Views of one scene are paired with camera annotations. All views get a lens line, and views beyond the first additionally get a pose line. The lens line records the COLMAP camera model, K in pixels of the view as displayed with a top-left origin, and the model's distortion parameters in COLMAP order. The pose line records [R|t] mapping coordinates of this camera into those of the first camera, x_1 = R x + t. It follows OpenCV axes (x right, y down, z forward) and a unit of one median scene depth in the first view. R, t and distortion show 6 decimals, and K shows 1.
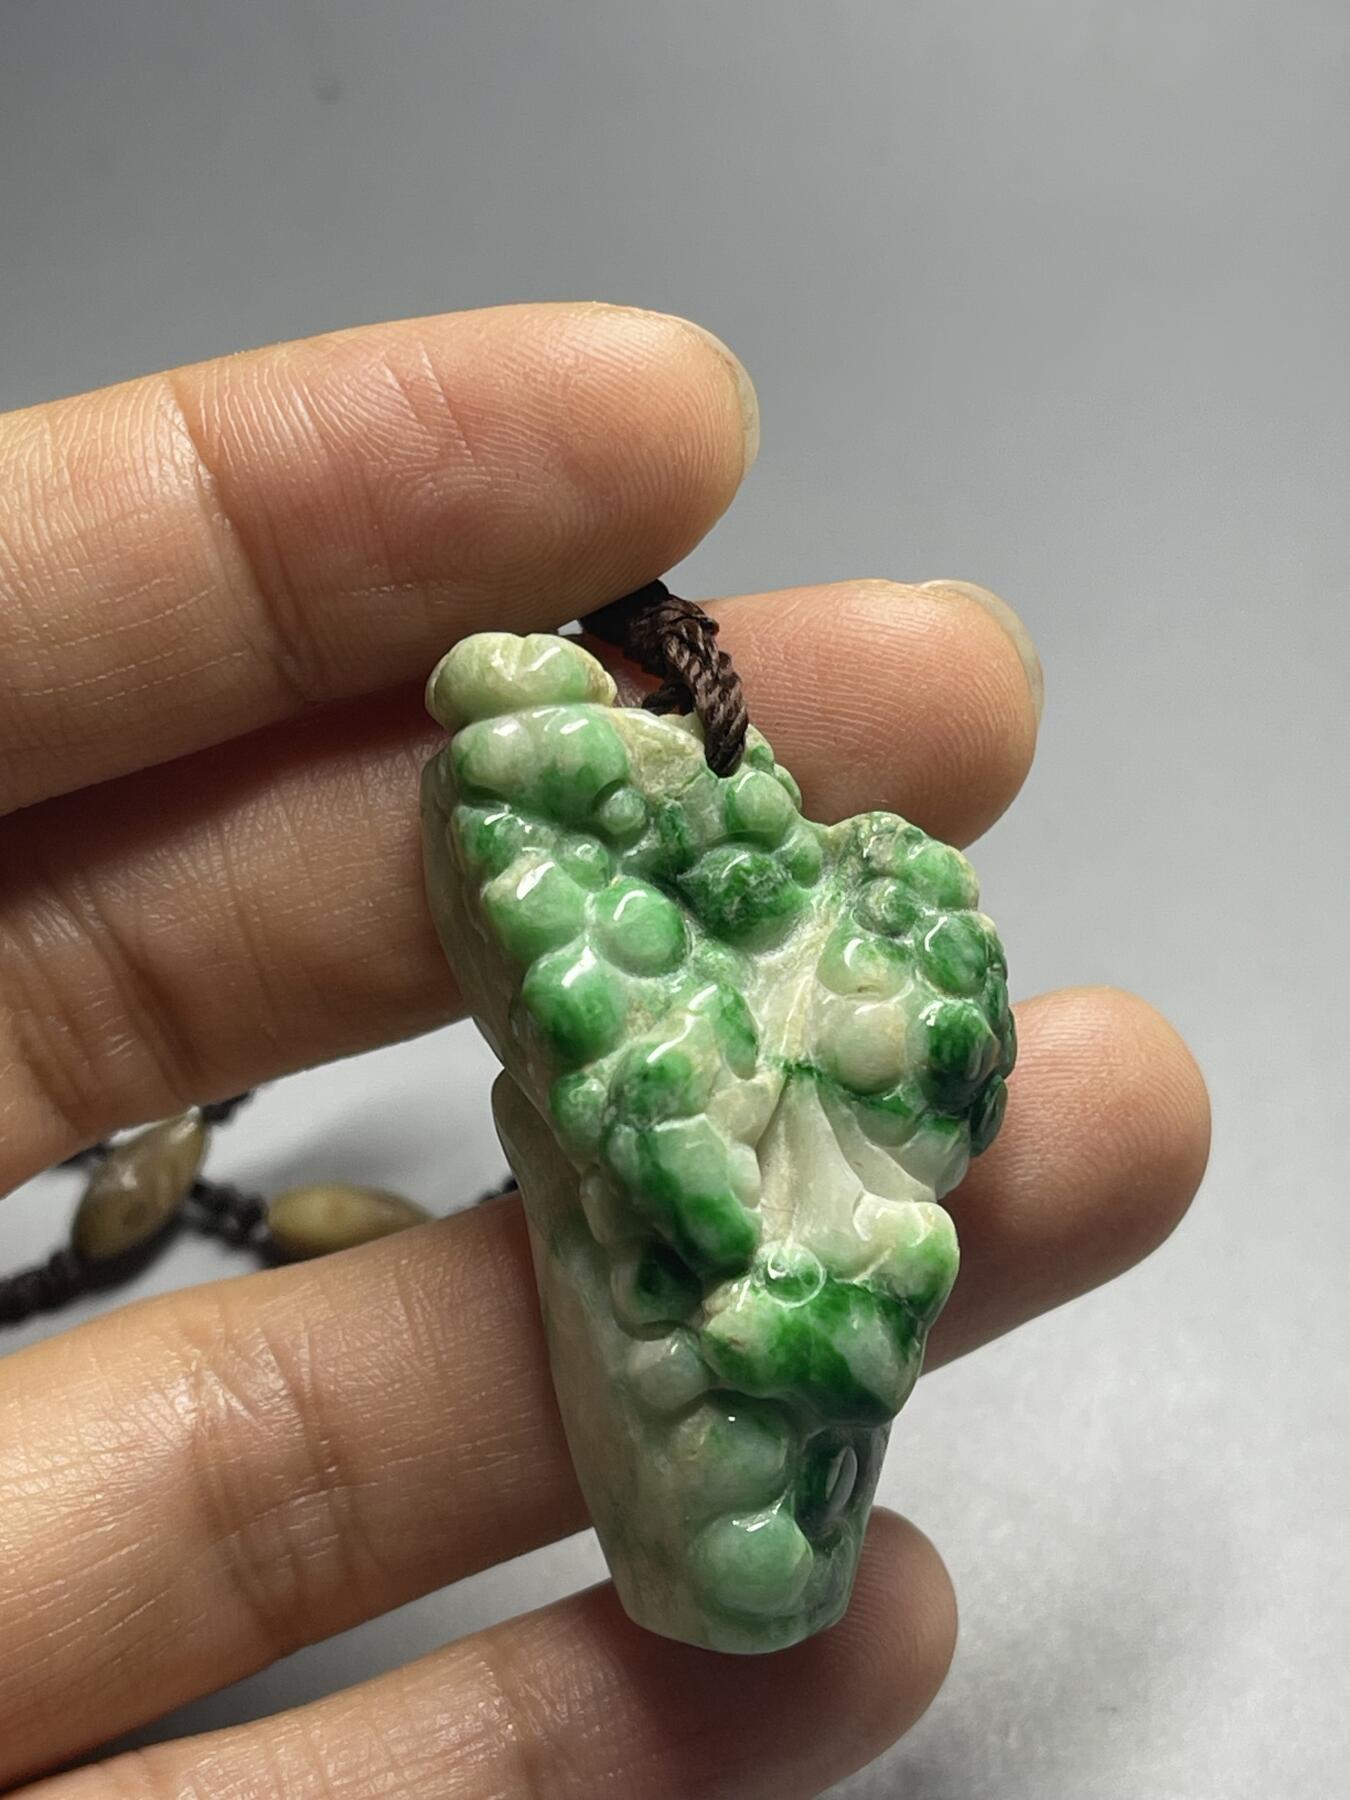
lens RADIAL K [[3250.5, 0, 675.0], [0, 3250.5, 900.0], [0, 0, 1]] dist [-0.001197, -0.047995]
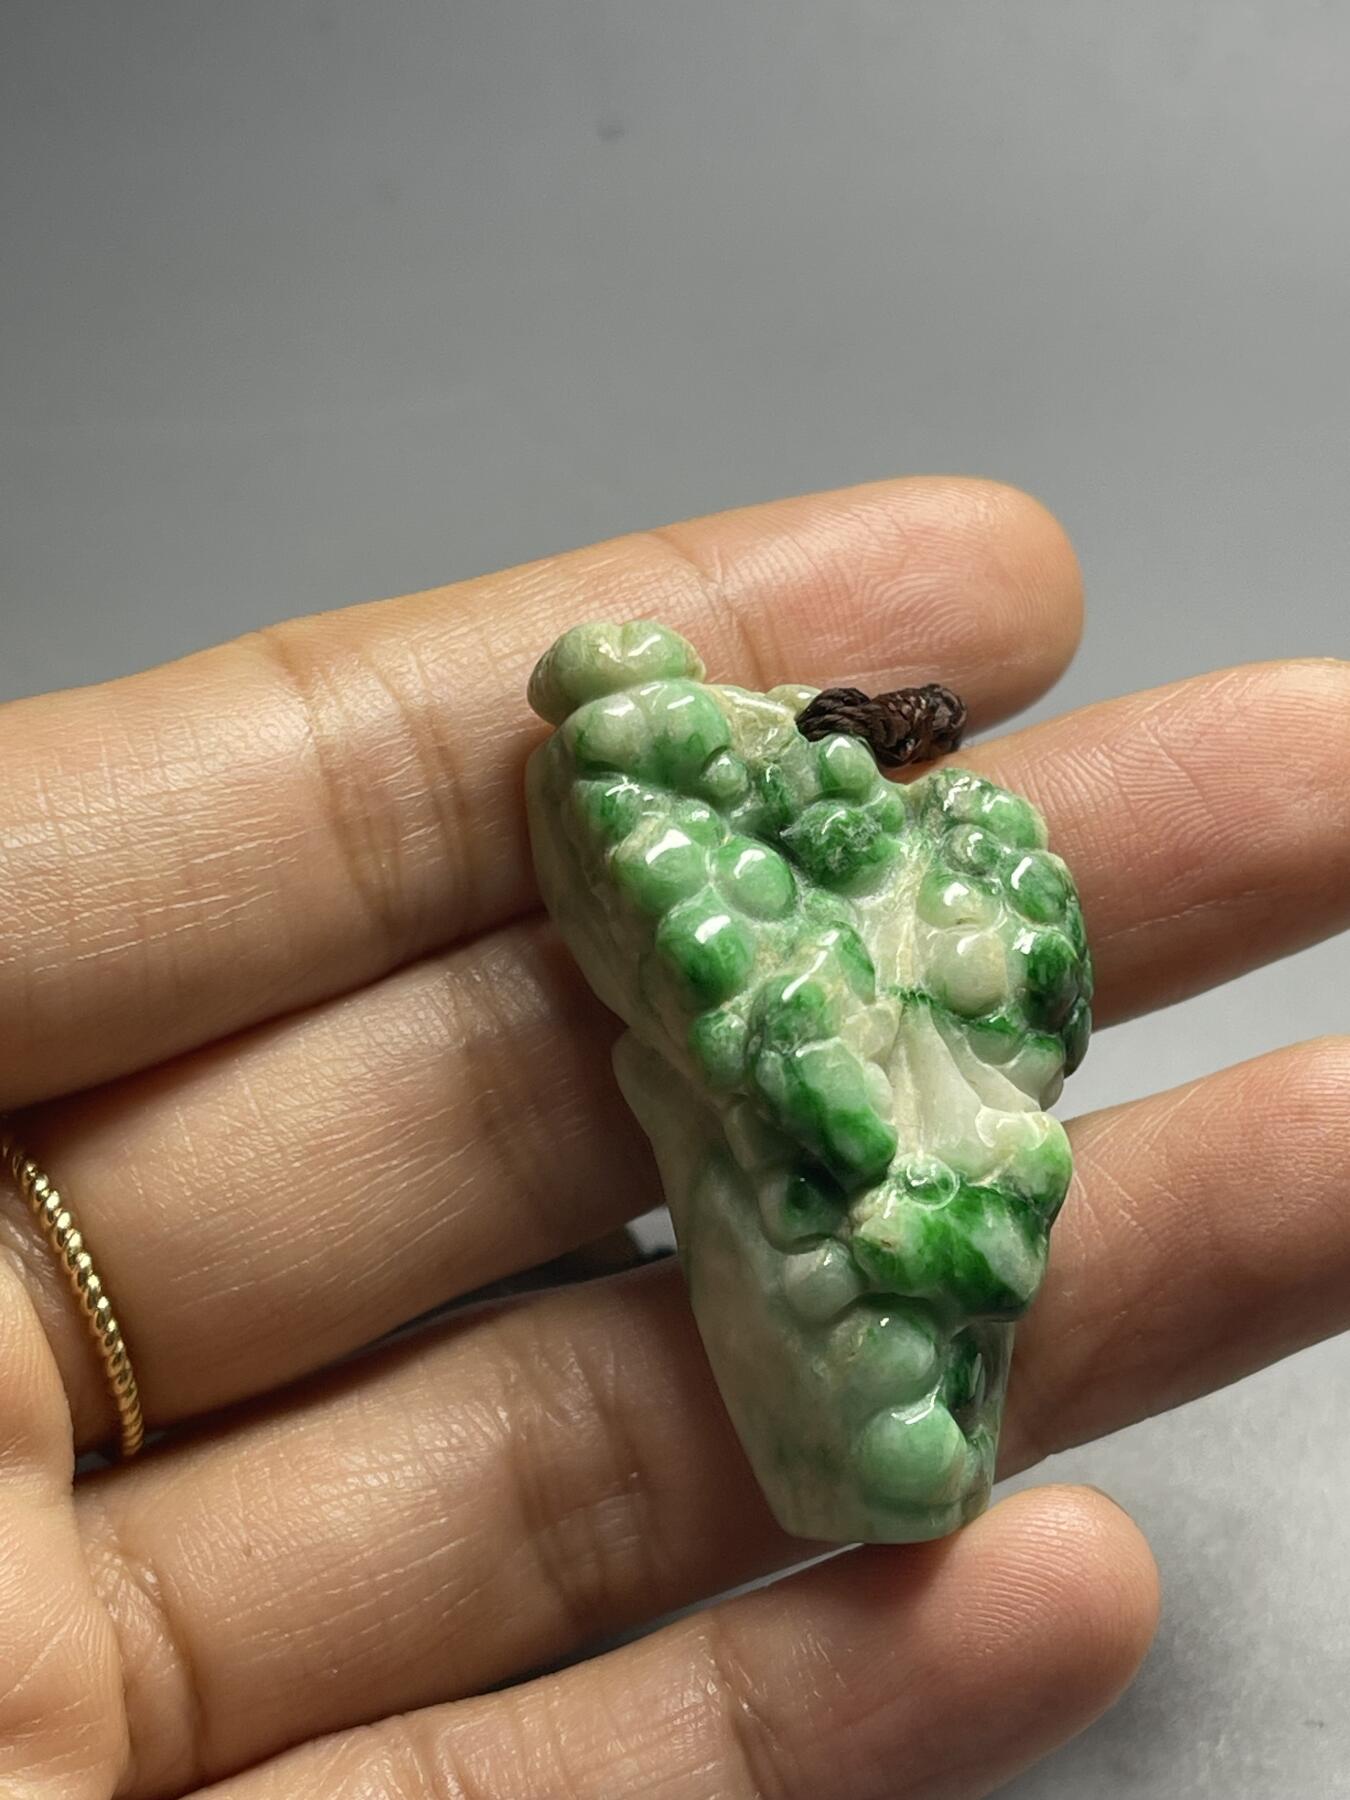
lens RADIAL K [[3250.5, 0, 675.0], [0, 3250.5, 900.0], [0, 0, 1]] dist [-0.001197, -0.047995]
pose [[0.994198, -0.072773, 0.079215, -0.124677], [0.077874, 0.994950, -0.063327, 0.082568], [-0.074207, 0.069128, 0.994844, -0.074874]]
